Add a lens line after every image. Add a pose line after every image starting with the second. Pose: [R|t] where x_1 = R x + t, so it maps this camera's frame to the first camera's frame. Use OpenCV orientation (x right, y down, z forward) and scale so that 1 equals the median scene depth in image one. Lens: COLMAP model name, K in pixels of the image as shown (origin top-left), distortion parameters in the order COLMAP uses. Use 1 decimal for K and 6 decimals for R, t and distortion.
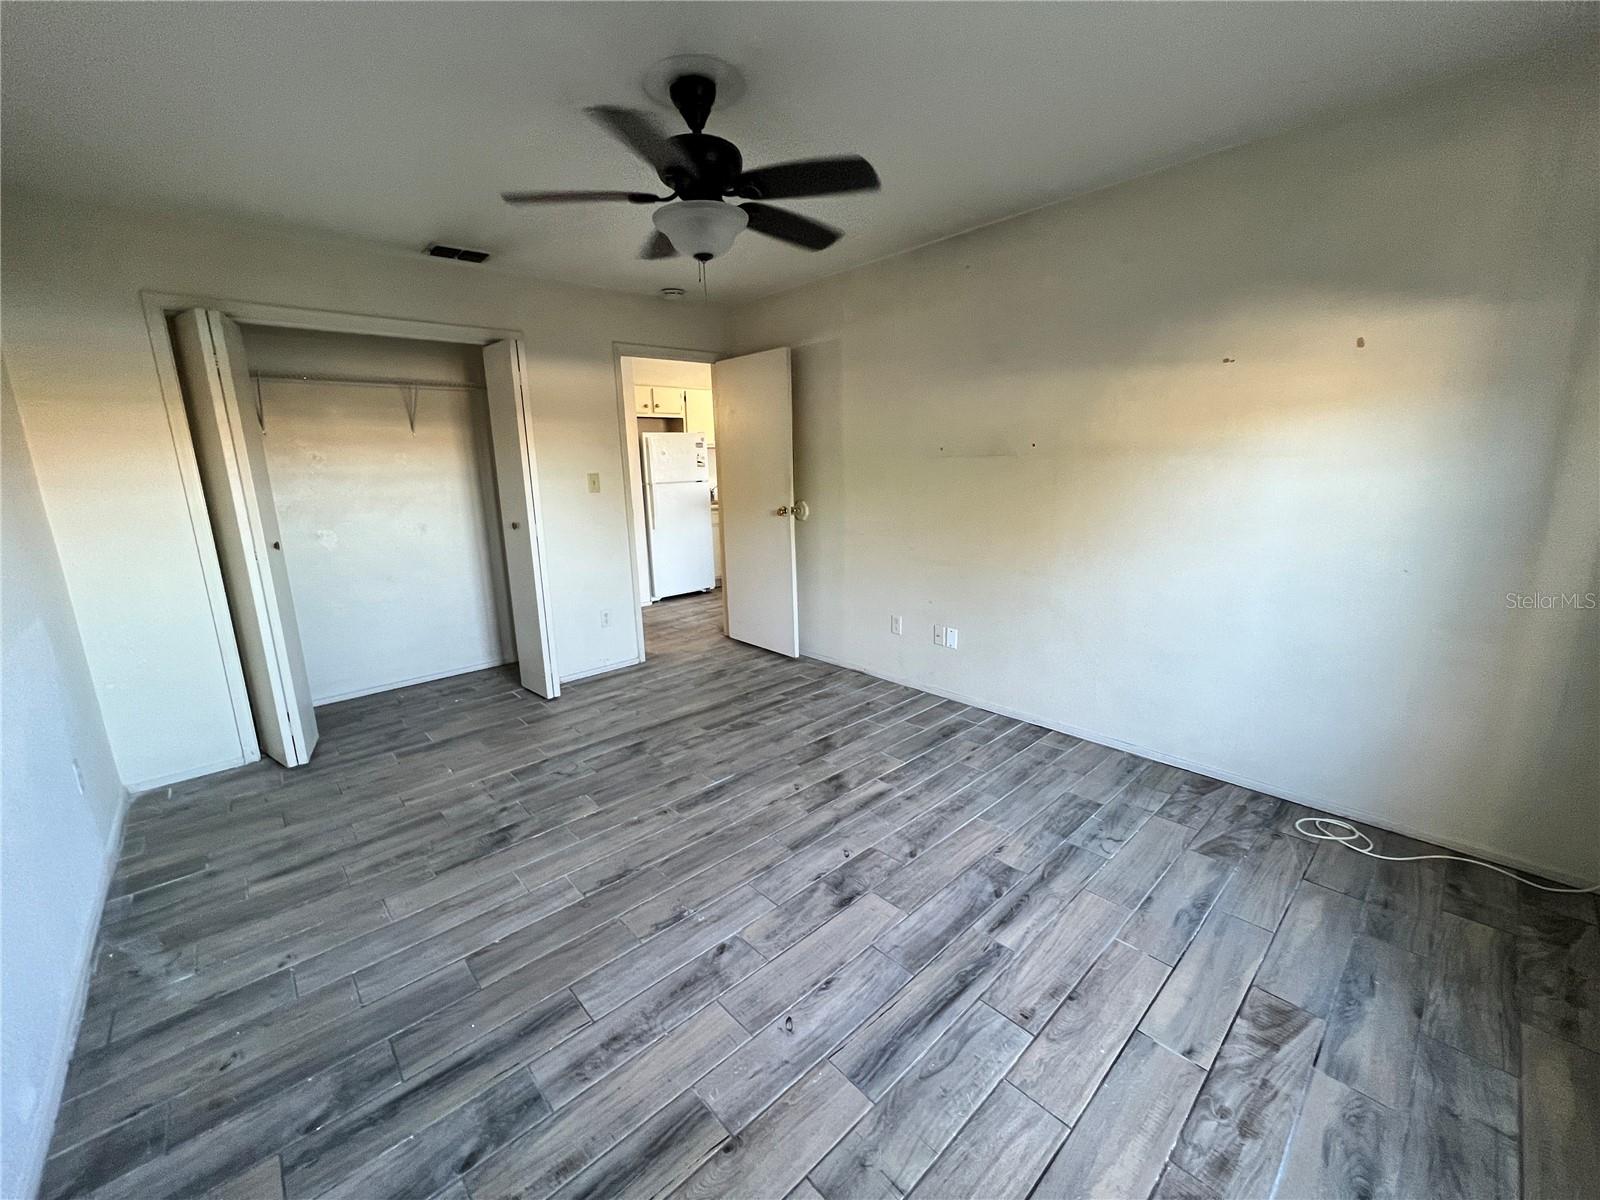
lens RADIAL K [[638.8, 0, 798.9], [0, 638.8, 596.3], [0, 0, 1]] dist [-0.000511, 0.000547]
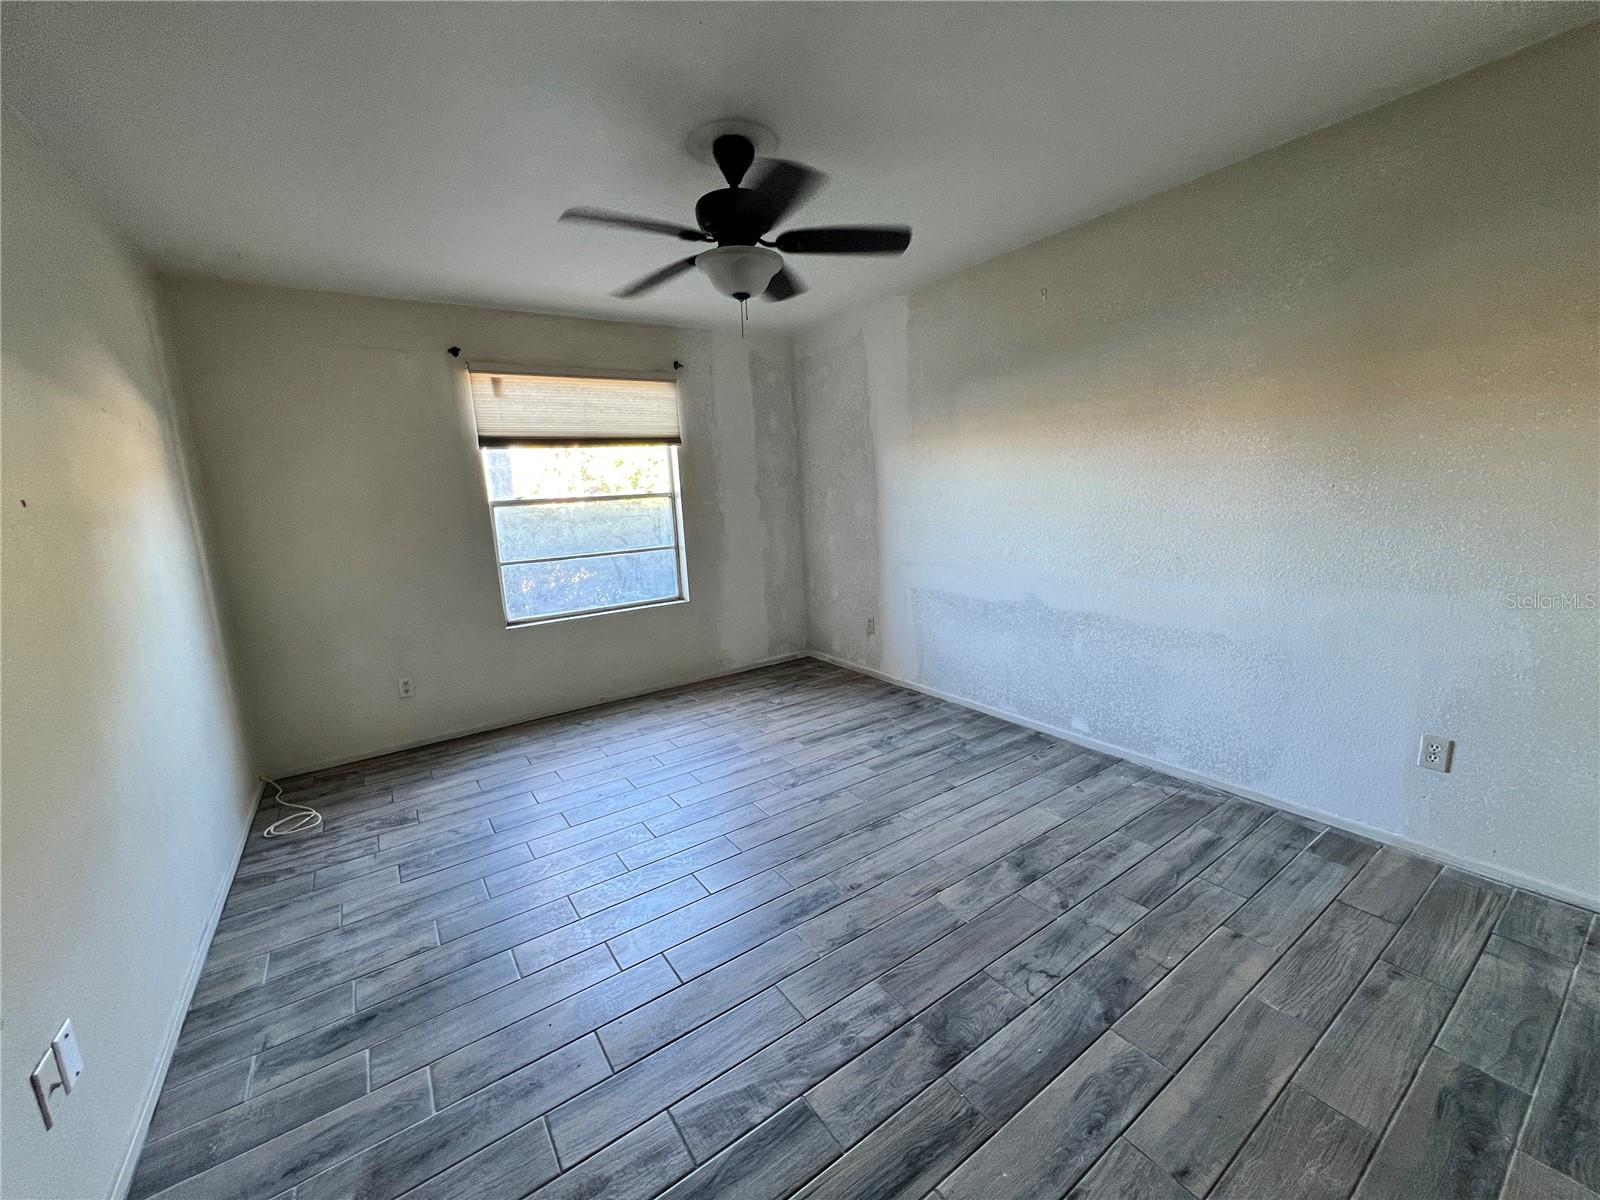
lens RADIAL K [[638.8, 0, 798.9], [0, 638.8, 596.3], [0, 0, 1]] dist [-0.000511, 0.000547]
pose [[-0.987019, 0.052356, 0.151829, -0.336459], [0.105319, 0.924721, 0.365784, -0.394132], [-0.121248, 0.377027, -0.918232, 1.913436]]
